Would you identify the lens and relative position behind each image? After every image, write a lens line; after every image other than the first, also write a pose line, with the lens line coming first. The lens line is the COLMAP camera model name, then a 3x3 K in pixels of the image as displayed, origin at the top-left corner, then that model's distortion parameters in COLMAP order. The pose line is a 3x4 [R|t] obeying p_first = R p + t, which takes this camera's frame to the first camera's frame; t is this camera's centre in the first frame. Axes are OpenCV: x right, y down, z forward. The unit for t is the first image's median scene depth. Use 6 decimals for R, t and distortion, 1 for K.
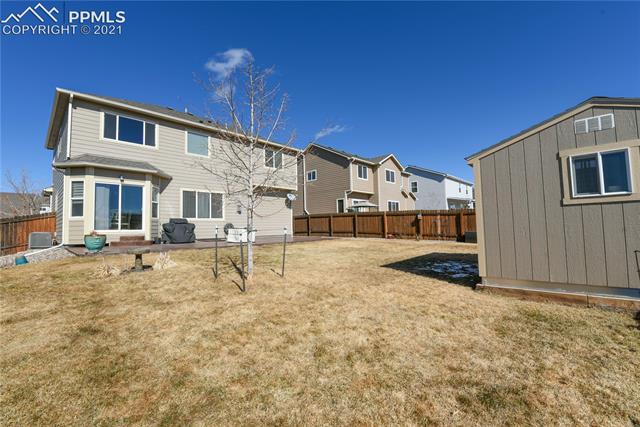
lens RADIAL K [[278.2, 0, 320.0], [0, 278.2, 213.5], [0, 0, 1]] dist [-0.000015, -0.009843]
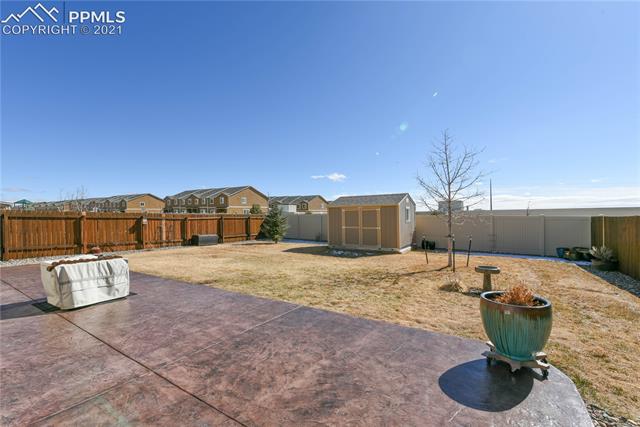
lens RADIAL K [[278.2, 0, 320.0], [0, 278.2, 213.5], [0, 0, 1]] dist [-0.000015, -0.009843]
pose [[-0.172050, 0.029810, 0.984637, -0.585404], [-0.027828, 0.998996, -0.035107, 0.003225], [-0.984695, -0.033441, -0.171048, 0.685625]]
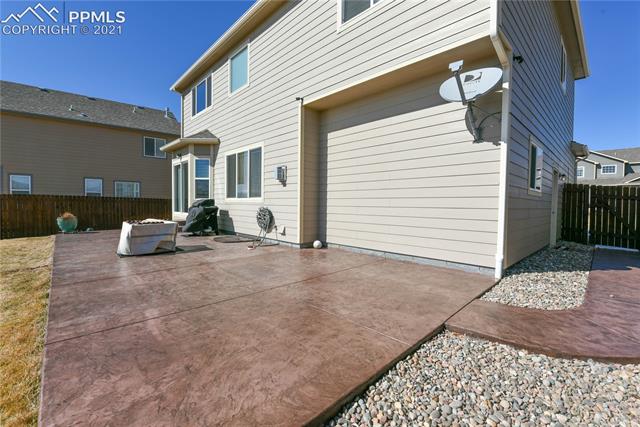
lens RADIAL K [[278.2, 0, 320.0], [0, 278.2, 213.5], [0, 0, 1]] dist [-0.000015, -0.009843]
pose [[-0.064518, 0.064232, -0.995847, 0.140670], [0.051283, 0.996821, 0.060973, 0.021445], [0.996598, -0.047136, -0.067607, 1.143596]]
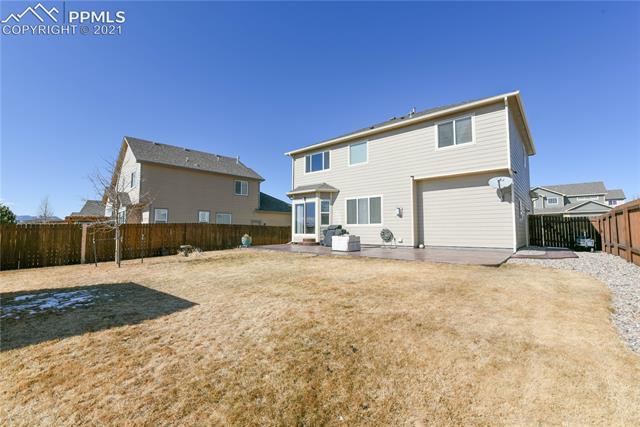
lens RADIAL K [[278.2, 0, 320.0], [0, 278.2, 213.5], [0, 0, 1]] dist [-0.000015, -0.009843]
pose [[0.038115, -0.033135, -0.998724, 0.569782], [0.060212, 0.997710, -0.030803, 0.000462], [0.997458, -0.058961, 0.040023, 0.767370]]
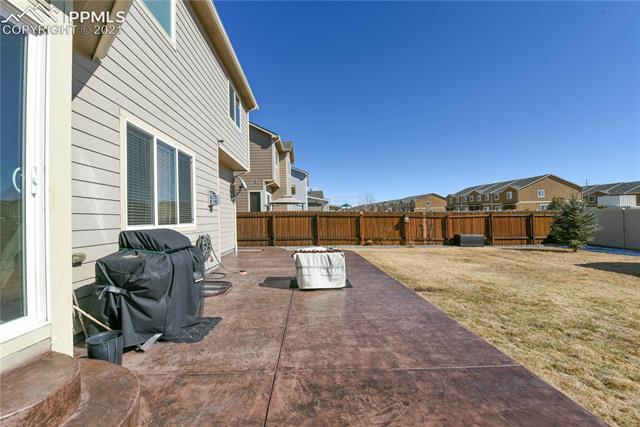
lens RADIAL K [[278.2, 0, 320.0], [0, 278.2, 213.5], [0, 0, 1]] dist [-0.000015, -0.009843]
pose [[0.710187, 0.018607, 0.703767, -0.497457], [-0.026844, 0.999639, 0.000659, -0.000110], [-0.703501, -0.019360, 0.710430, 0.616063]]
